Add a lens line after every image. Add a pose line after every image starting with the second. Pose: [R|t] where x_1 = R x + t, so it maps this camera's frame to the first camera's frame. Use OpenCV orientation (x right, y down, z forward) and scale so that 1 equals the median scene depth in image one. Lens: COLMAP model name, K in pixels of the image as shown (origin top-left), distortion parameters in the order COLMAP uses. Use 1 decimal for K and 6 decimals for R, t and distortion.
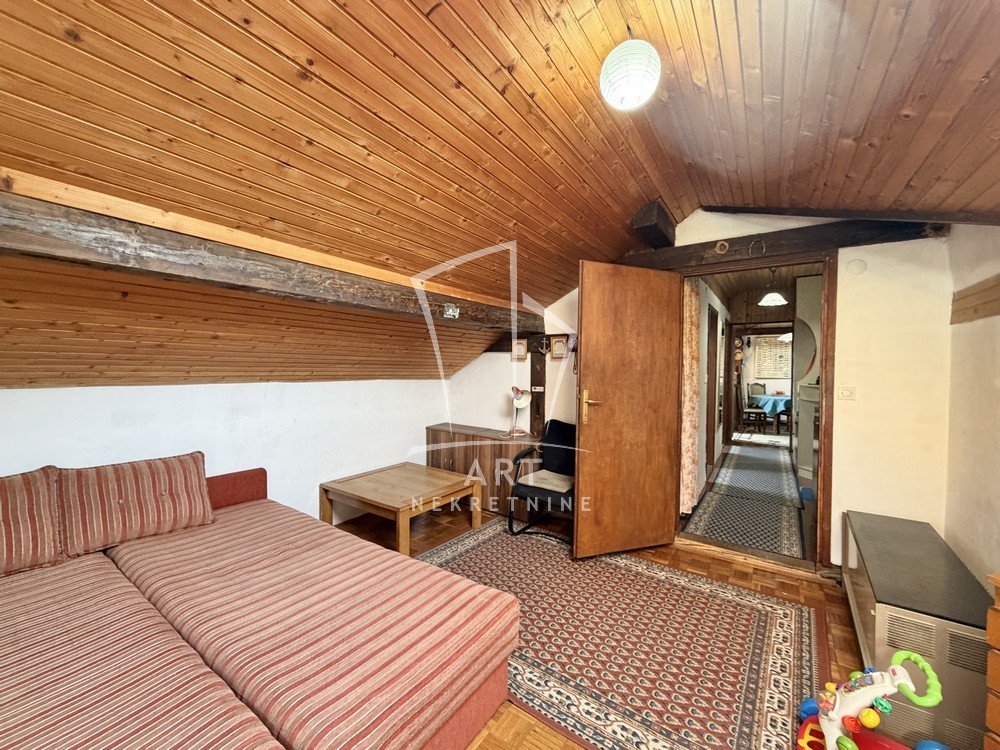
lens RADIAL K [[415.0, 0, 500.5], [0, 415.0, 362.1], [0, 0, 1]] dist [-0.001848, -0.000044]
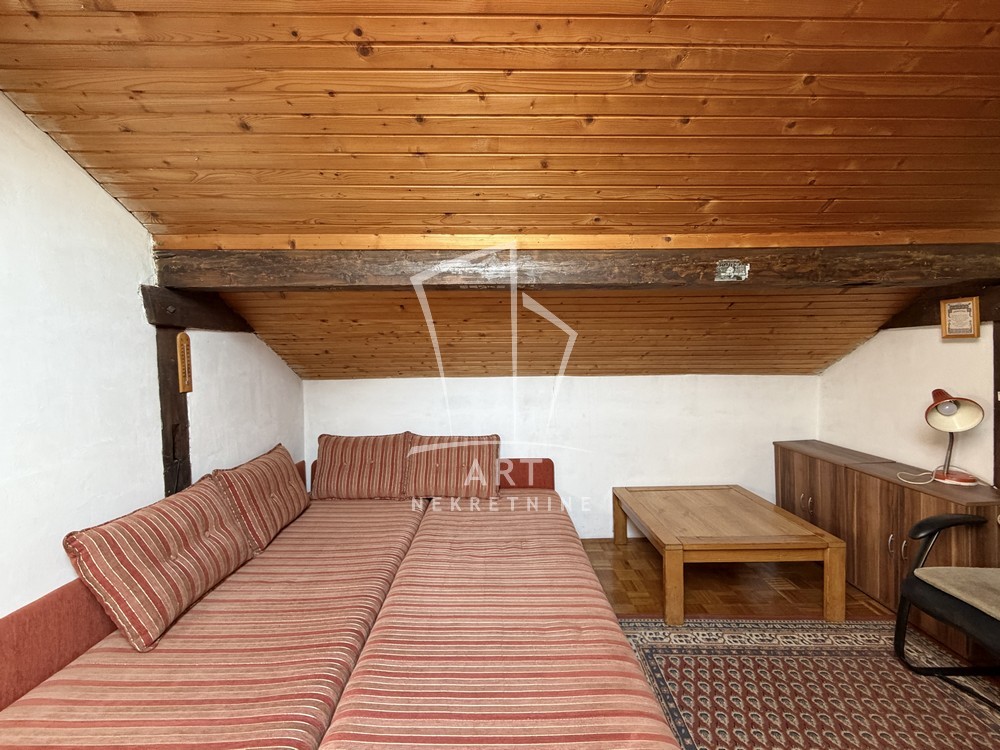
lens RADIAL K [[415.0, 0, 500.5], [0, 415.0, 362.1], [0, 0, 1]] dist [-0.001848, -0.000044]
pose [[0.557886, -0.013419, -0.829809, 0.214018], [0.027474, 0.999620, 0.002305, 0.009315], [0.829463, -0.024084, 0.558043, 0.326358]]
